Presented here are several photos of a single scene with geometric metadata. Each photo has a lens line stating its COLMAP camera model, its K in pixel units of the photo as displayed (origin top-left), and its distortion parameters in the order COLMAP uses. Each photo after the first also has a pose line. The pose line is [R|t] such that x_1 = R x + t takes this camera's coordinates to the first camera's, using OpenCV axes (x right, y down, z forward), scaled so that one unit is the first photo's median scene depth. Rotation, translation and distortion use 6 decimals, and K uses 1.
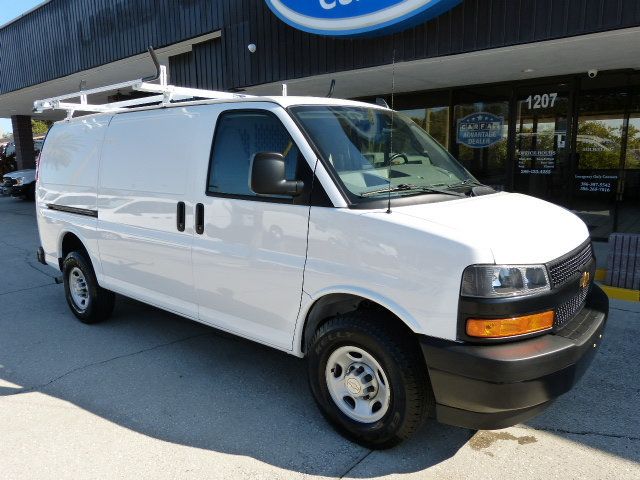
lens RADIAL K [[481.8, 0, 320.5], [0, 481.8, 244.6], [0, 0, 1]] dist [-0.030368, 0.016399]
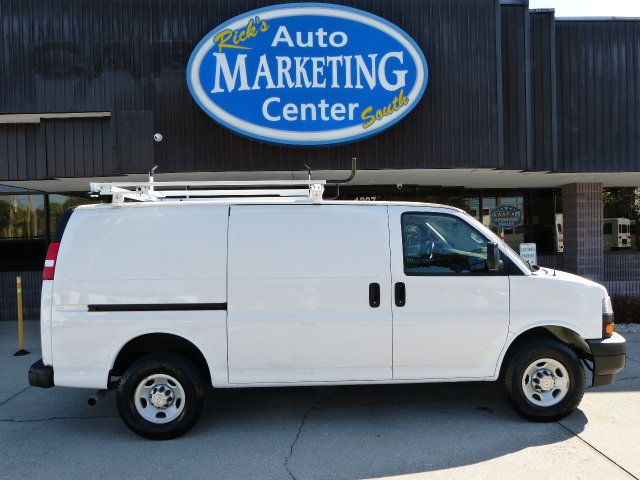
lens RADIAL K [[481.8, 0, 320.5], [0, 481.8, 244.6], [0, 0, 1]] dist [-0.030368, 0.016399]
pose [[0.734832, -0.014252, 0.678100, -0.670727], [0.128710, 0.984542, -0.118785, -0.031837], [-0.665925, 0.174565, 0.725307, 0.106788]]
